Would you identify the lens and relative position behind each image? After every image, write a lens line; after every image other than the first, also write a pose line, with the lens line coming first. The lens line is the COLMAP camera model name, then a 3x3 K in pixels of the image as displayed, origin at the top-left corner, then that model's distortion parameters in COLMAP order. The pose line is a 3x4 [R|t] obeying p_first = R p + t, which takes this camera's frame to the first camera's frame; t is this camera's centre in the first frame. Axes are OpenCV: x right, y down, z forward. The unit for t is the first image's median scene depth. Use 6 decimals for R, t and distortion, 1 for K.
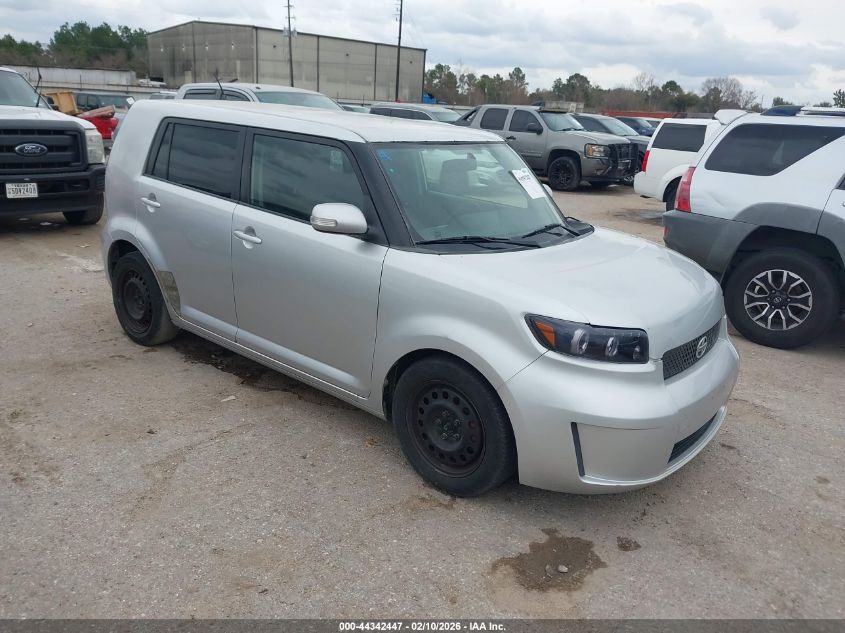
lens RADIAL K [[668.6, 0, 422.6], [0, 668.6, 345.4], [0, 0, 1]] dist [-0.002376, -0.008042]
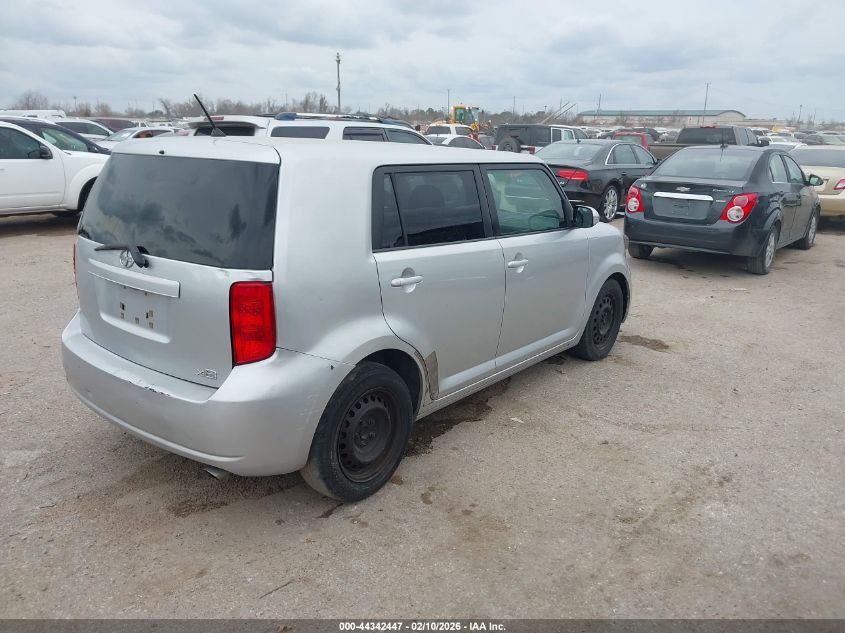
lens RADIAL K [[657.7, 0, 422.5], [0, 657.7, 316.5], [0, 0, 1]] dist [0.006445, 0.005180]
pose [[-0.011373, -0.327804, 0.944677, -1.210233], [0.313552, 0.895921, 0.314660, -0.437400], [-0.949503, 0.299784, 0.092594, 1.000684]]
